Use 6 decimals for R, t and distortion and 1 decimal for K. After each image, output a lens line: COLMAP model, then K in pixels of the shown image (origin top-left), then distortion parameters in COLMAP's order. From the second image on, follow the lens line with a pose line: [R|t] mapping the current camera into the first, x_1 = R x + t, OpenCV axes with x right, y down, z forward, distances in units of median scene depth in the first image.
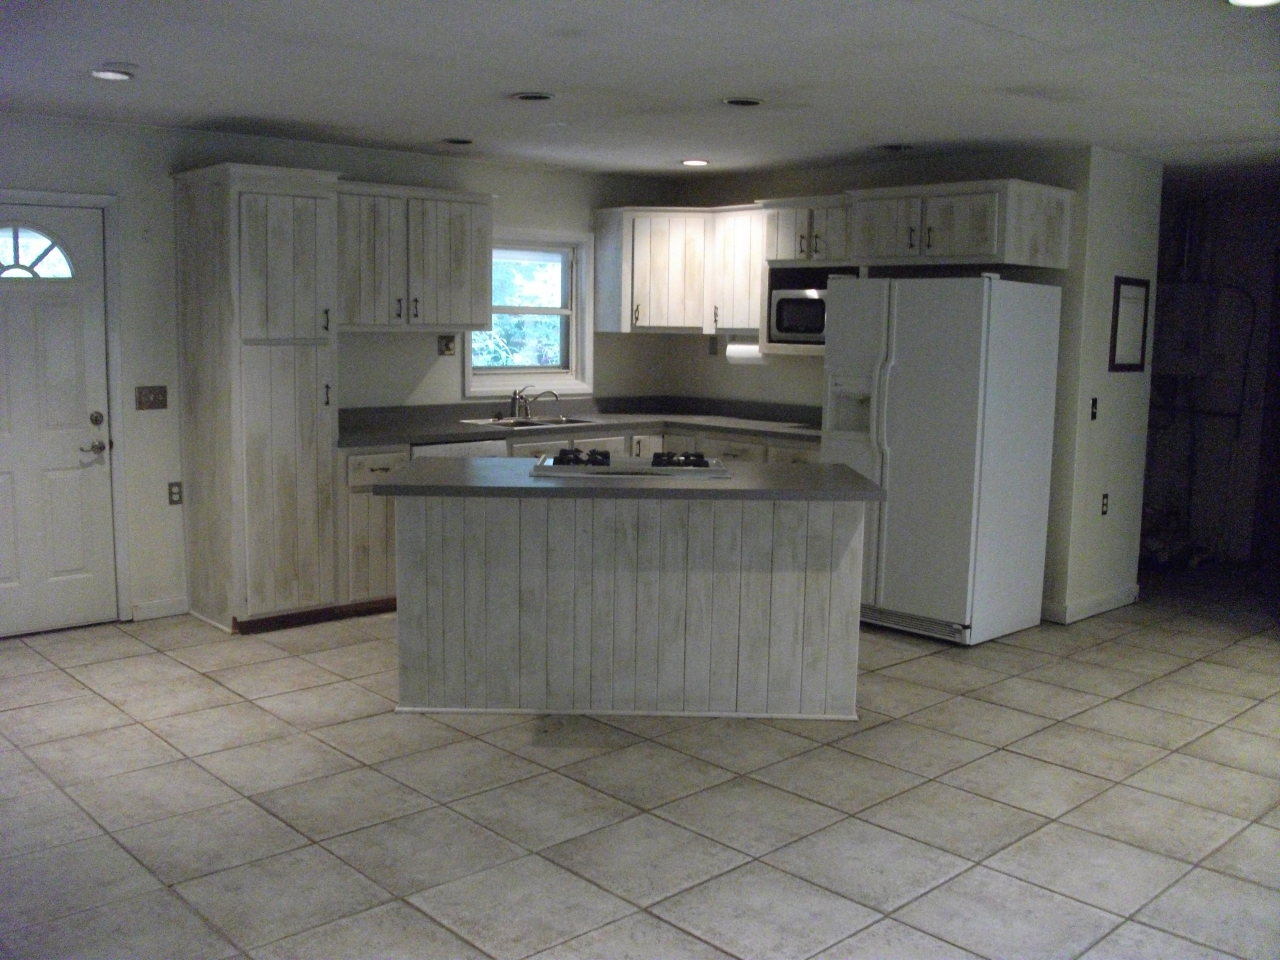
lens RADIAL K [[1228.2, 0, 608.2], [0, 1228.2, 485.6], [0, 0, 1]] dist [-0.150749, 0.105857]
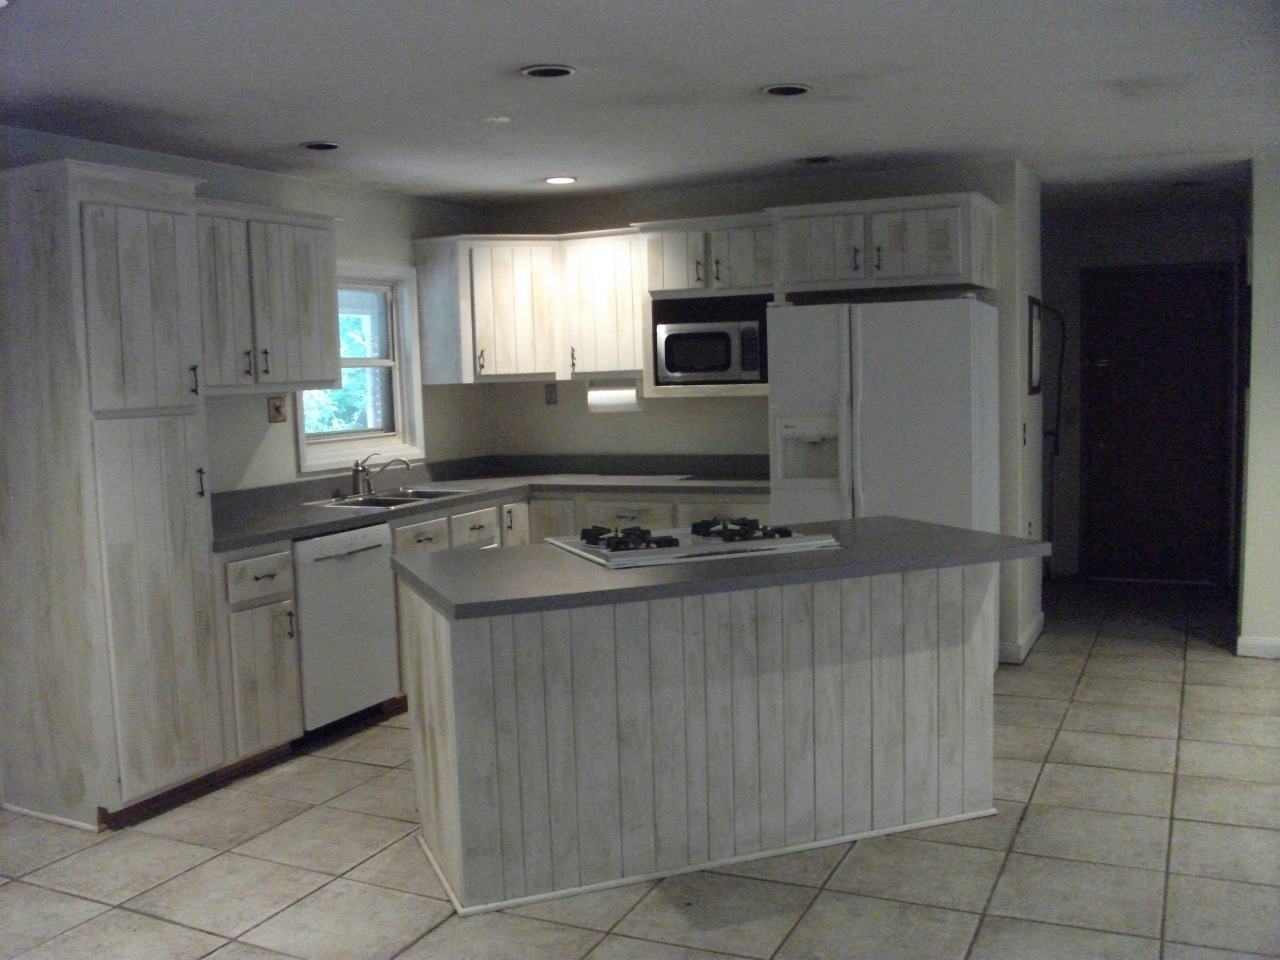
lens RADIAL K [[1228.2, 0, 608.2], [0, 1228.2, 485.6], [0, 0, 1]] dist [-0.150749, 0.105857]
pose [[0.929940, -0.077302, 0.359494, -0.231754], [0.092914, 0.995326, -0.026326, -0.026997], [-0.355779, 0.057884, 0.932776, 0.208576]]
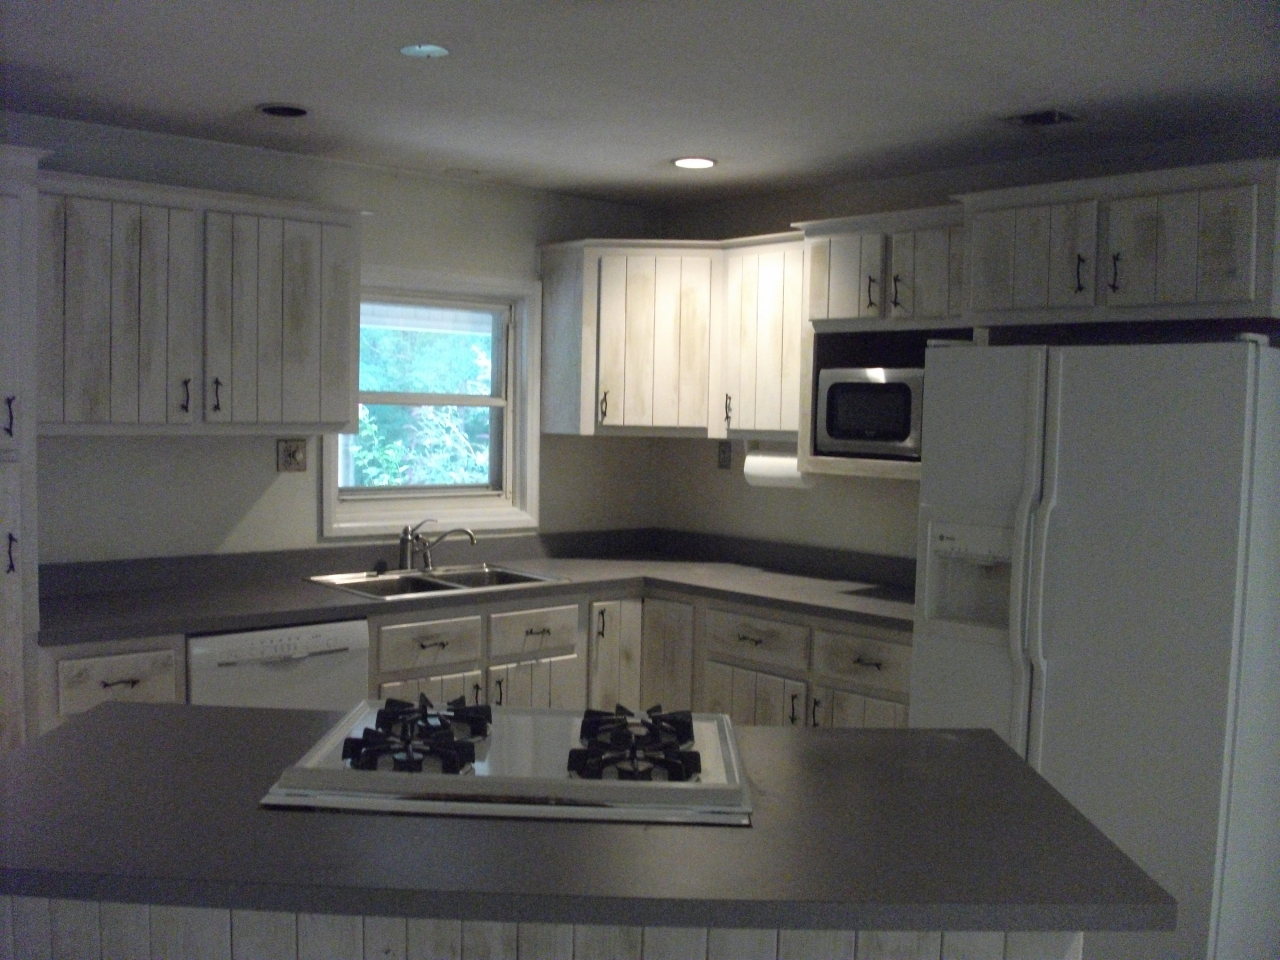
lens RADIAL K [[1228.2, 0, 608.2], [0, 1228.2, 485.6], [0, 0, 1]] dist [-0.150749, 0.105857]
pose [[0.999855, 0.007863, -0.015087, 0.039998], [-0.008899, 0.997517, -0.069856, -0.061069], [0.014500, 0.069980, 0.997443, 0.411083]]
